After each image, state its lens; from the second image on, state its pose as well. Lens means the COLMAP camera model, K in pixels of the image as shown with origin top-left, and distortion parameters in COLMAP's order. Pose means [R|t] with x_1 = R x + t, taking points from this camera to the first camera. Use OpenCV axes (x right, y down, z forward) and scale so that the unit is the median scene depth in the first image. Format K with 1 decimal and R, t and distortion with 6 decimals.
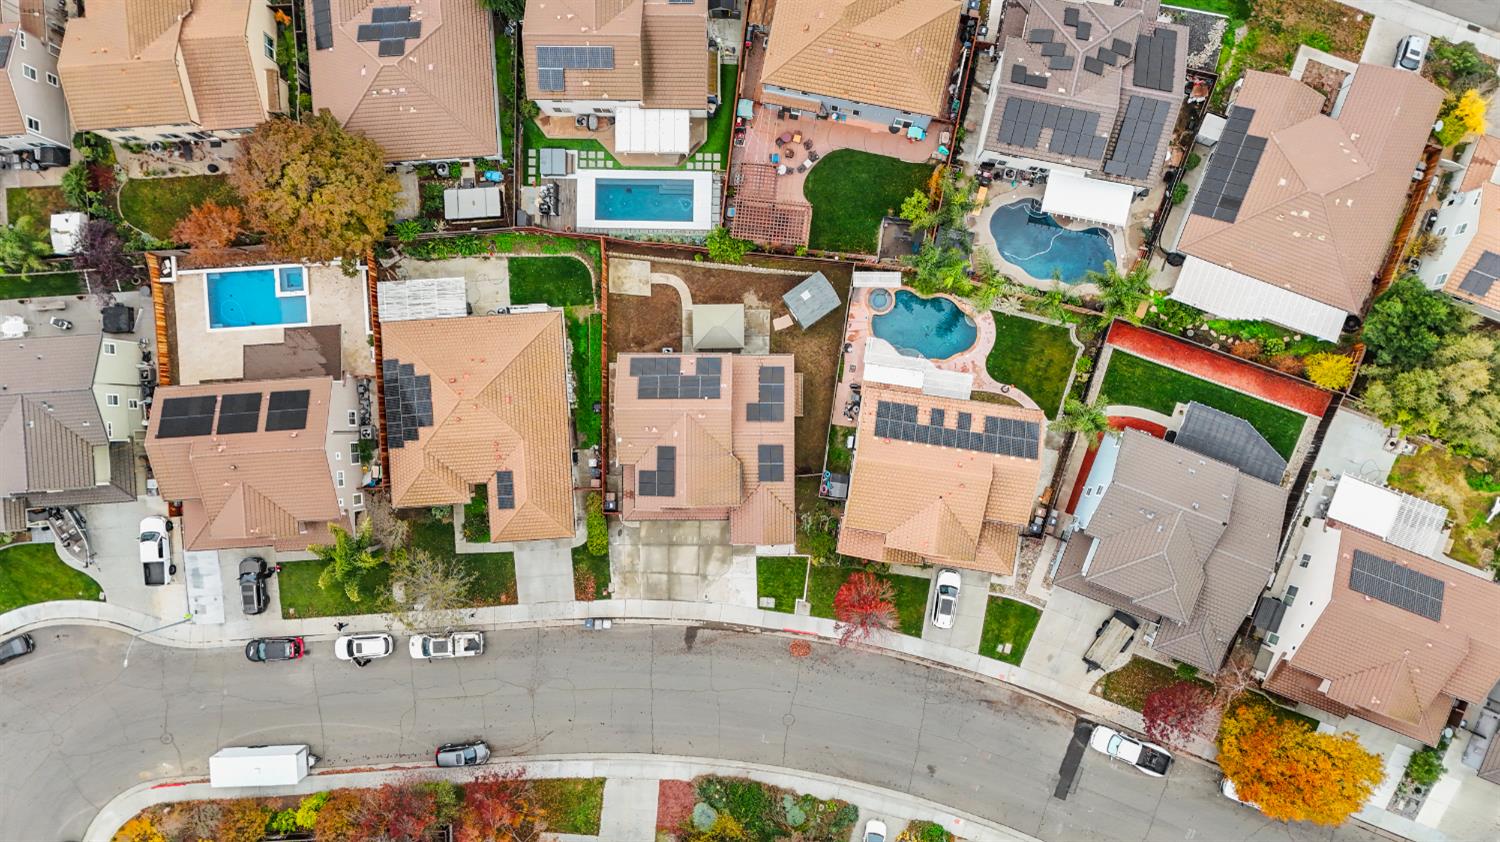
lens RADIAL K [[1089.7, 0, 746.0], [0, 1089.7, 421.0], [0, 0, 1]] dist [0.067282, -0.057843]
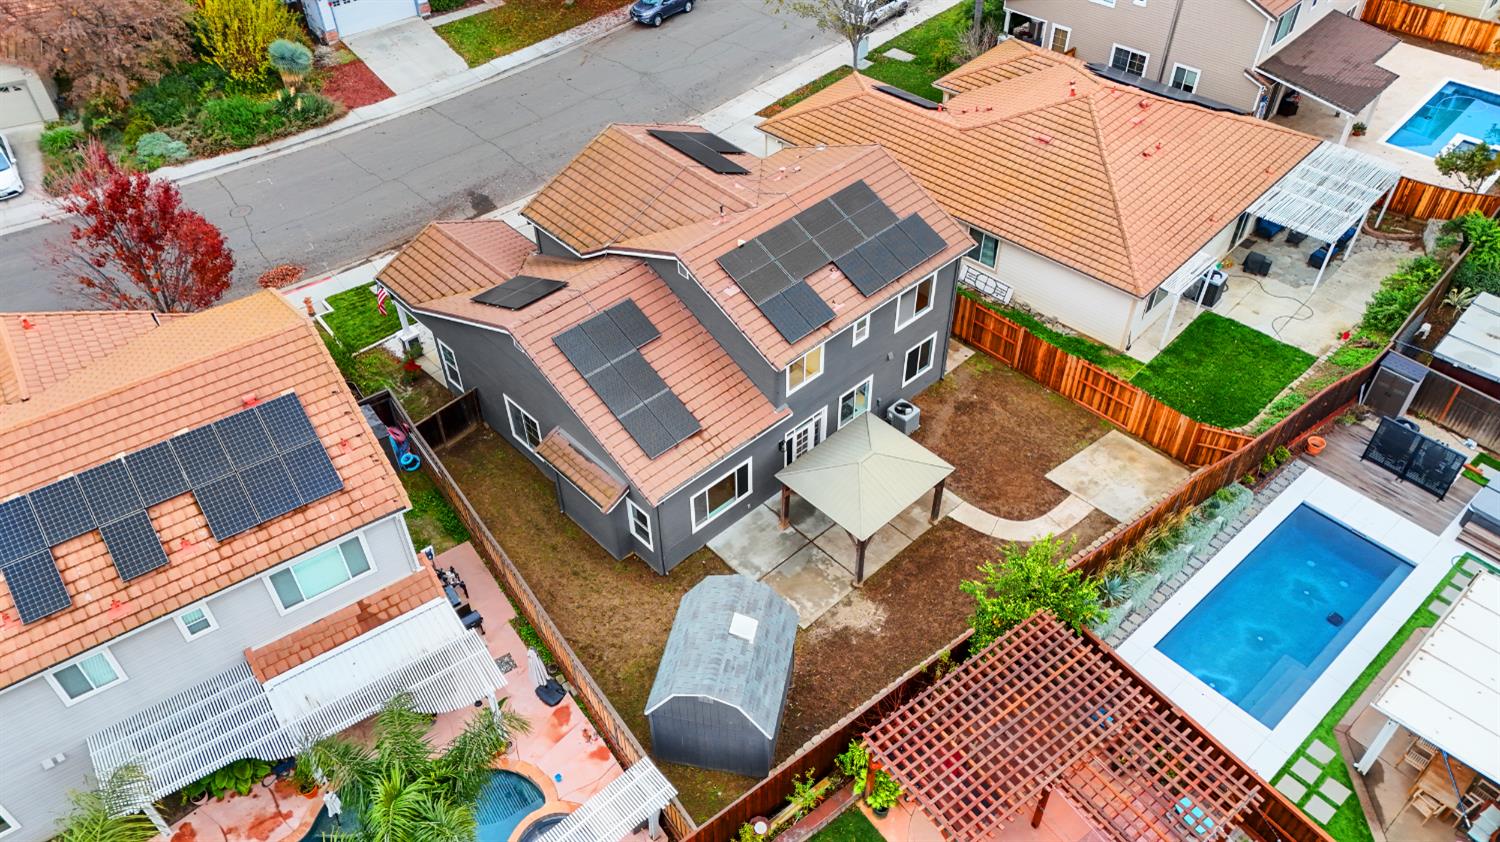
lens RADIAL K [[1089.7, 0, 746.0], [0, 1089.7, 421.0], [0, 0, 1]] dist [0.067282, -0.057843]
pose [[-0.729601, 0.513050, -0.452175, 0.157981], [-0.682310, -0.501421, 0.532005, -0.240493], [0.046215, 0.696675, 0.715897, 0.700842]]
